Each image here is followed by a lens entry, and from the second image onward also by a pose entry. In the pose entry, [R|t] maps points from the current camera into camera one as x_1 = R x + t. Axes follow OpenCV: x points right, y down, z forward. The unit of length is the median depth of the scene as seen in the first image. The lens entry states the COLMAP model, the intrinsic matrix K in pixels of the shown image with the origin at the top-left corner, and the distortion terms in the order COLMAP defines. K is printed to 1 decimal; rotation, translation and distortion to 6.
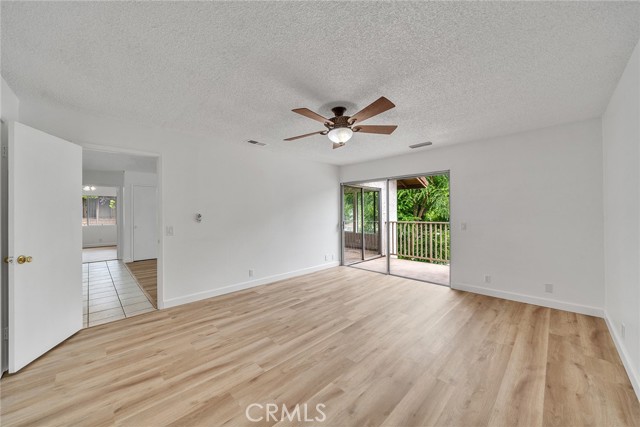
lens RADIAL K [[232.9, 0, 318.0], [0, 232.9, 214.3], [0, 0, 1]] dist [-0.002894, -0.000200]
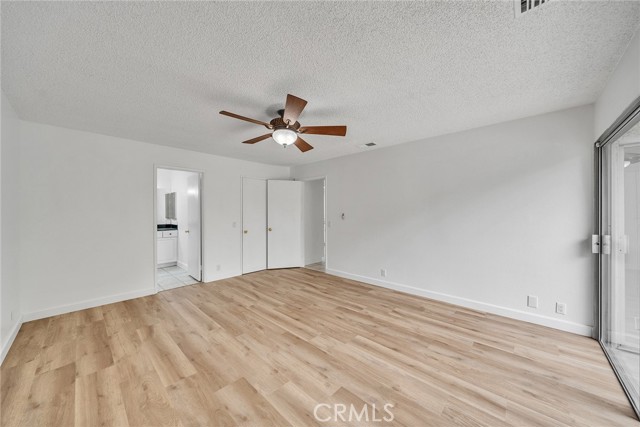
lens RADIAL K [[228.9, 0, 322.4], [0, 228.9, 211.2], [0, 0, 1]] dist [-0.002678, 0.000120]
pose [[0.048540, 0.001080, -0.998821, 0.973050], [-0.004259, 0.999991, 0.000874, -0.017883], [0.998812, 0.004211, 0.048544, 0.980844]]
